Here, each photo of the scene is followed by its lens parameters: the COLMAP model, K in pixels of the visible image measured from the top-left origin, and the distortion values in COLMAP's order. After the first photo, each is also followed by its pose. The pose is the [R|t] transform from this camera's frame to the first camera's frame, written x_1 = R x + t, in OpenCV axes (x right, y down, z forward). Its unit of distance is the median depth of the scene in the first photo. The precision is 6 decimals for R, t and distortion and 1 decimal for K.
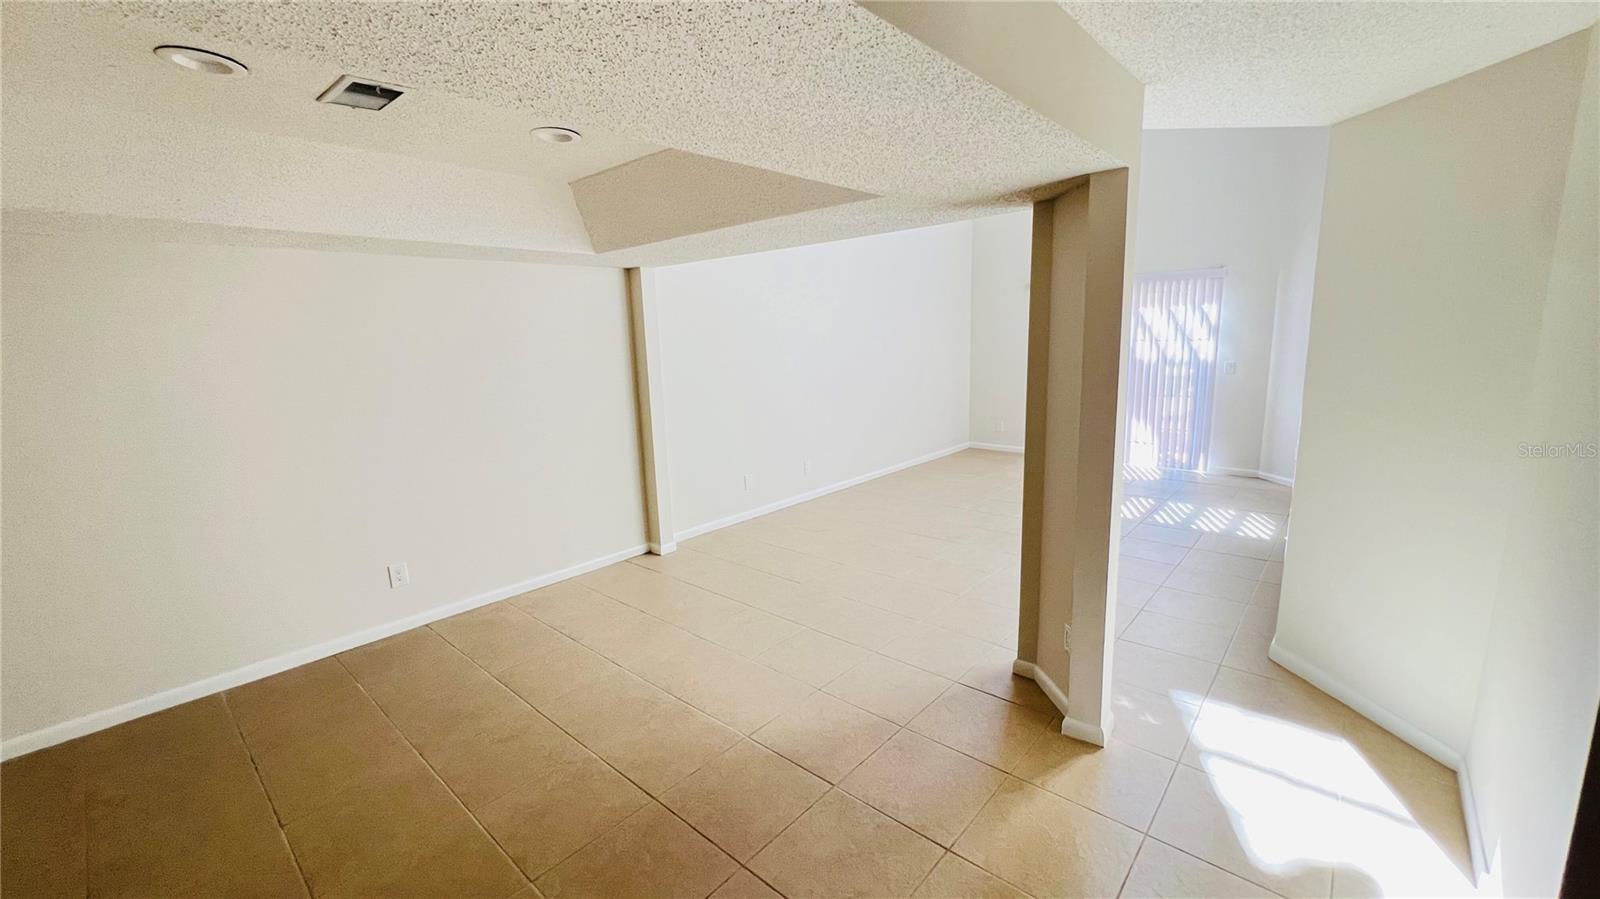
lens RADIAL K [[636.1, 0, 799.0], [0, 636.1, 448.2], [0, 0, 1]] dist [-0.002341, 0.000698]
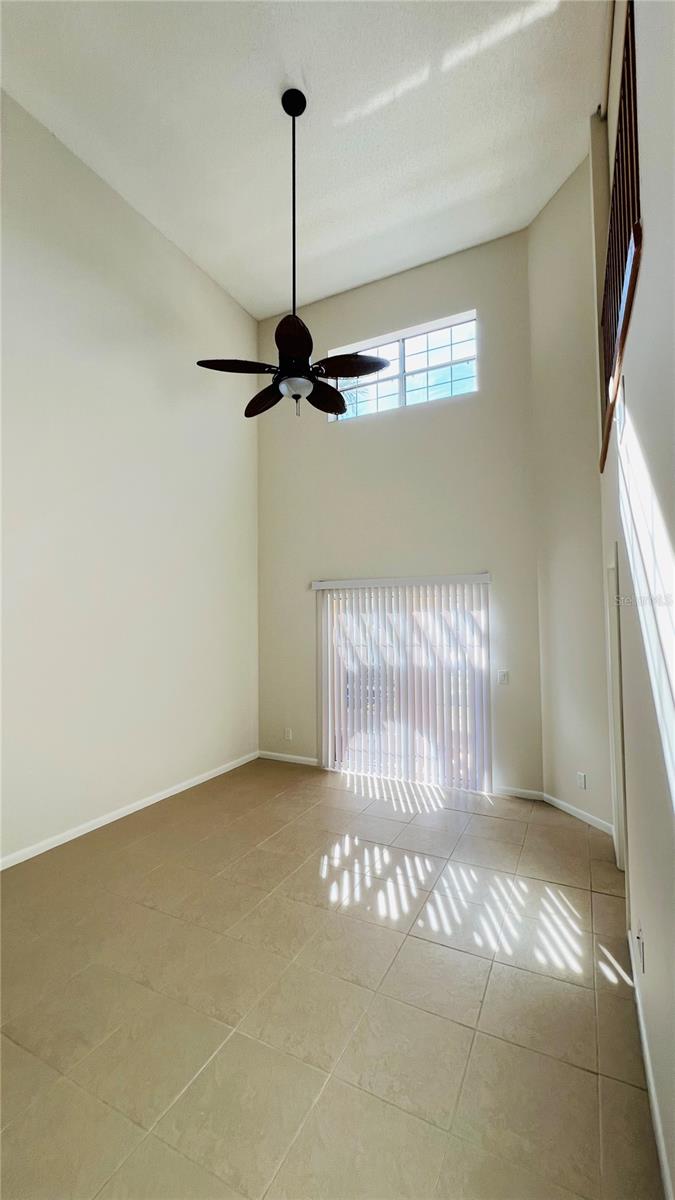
lens RADIAL K [[477.0, 0, 338.8], [0, 477.0, 599.0], [0, 0, 1]] dist [-0.002341, 0.000698]
pose [[0.967113, 0.035992, 0.251786, 0.261387], [0.021240, 0.975051, -0.220964, -0.089152], [-0.253457, 0.219045, 0.942220, 0.372809]]
